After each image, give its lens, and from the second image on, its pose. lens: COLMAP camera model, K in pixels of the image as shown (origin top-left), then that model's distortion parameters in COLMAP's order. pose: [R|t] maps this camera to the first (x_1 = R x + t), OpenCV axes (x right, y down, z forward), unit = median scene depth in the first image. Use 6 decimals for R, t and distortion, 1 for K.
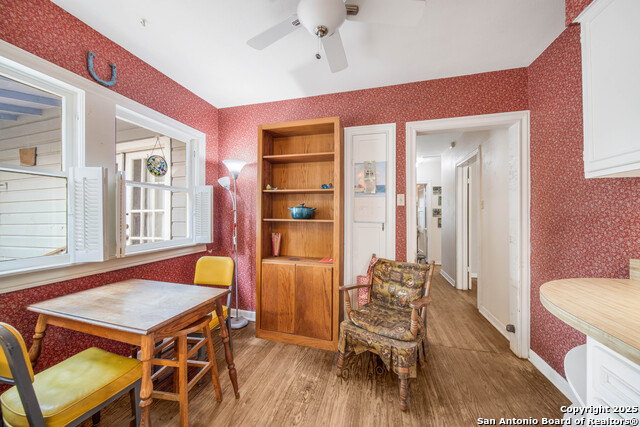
lens RADIAL K [[228.1, 0, 316.9], [0, 228.1, 211.3], [0, 0, 1]] dist [-0.000824, -0.000055]
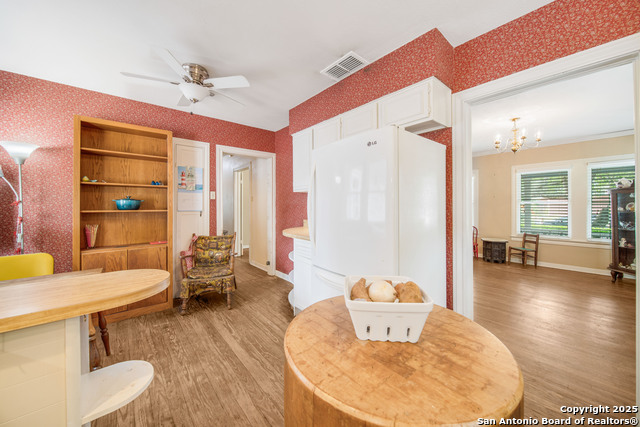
lens RADIAL K [[236.6, 0, 323.0], [0, 236.6, 204.4], [0, 0, 1]] dist [-0.001799, -0.000235]
pose [[0.548726, -0.005554, 0.835984, -0.535738], [-0.004661, 0.999942, 0.009703, -0.009305], [-0.835989, -0.009221, 0.548669, -0.458297]]
